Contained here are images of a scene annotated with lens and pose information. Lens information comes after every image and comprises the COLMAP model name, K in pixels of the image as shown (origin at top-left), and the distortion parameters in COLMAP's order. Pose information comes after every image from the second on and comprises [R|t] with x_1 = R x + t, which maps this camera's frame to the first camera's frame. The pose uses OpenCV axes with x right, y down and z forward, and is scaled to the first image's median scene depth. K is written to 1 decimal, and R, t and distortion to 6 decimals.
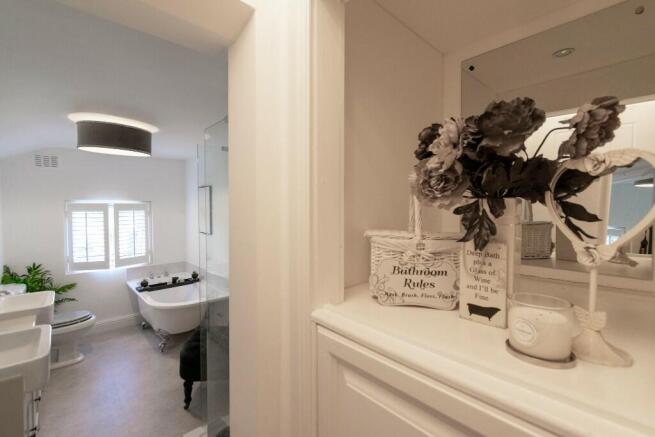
lens RADIAL K [[289.8, 0, 327.3], [0, 289.8, 216.4], [0, 0, 1]] dist [0.001896, -0.000731]
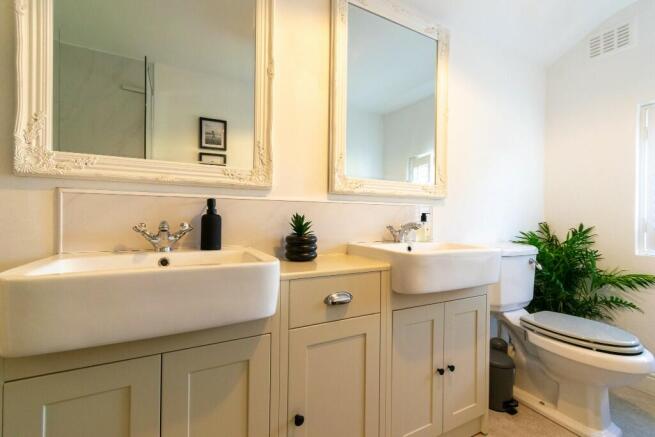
lens RADIAL K [[289.8, 0, 327.3], [0, 289.8, 216.4], [0, 0, 1]] dist [0.001896, -0.000731]
pose [[-0.248790, -0.001534, -0.968556, -0.280375], [-0.040800, 0.999128, 0.008897, 0.148625], [0.967698, 0.041730, -0.248636, 0.590451]]
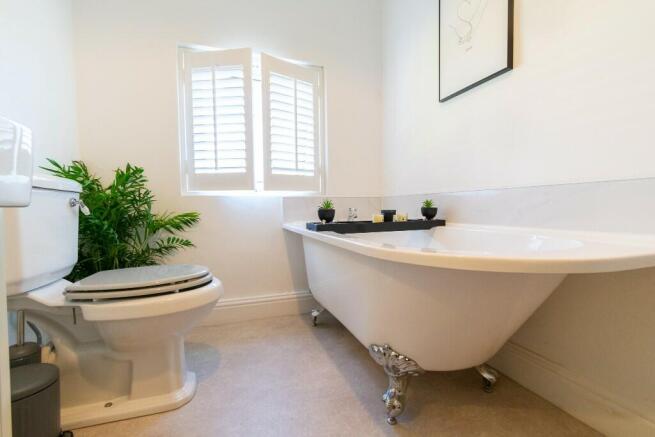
lens RADIAL K [[289.8, 0, 327.3], [0, 289.8, 216.4], [0, 0, 1]] dist [0.001896, -0.000731]
pose [[0.915056, 0.002503, -0.403320, -0.460251], [-0.000692, 0.999989, 0.004637, 0.227184], [0.403327, -0.003964, 0.915047, 0.628341]]
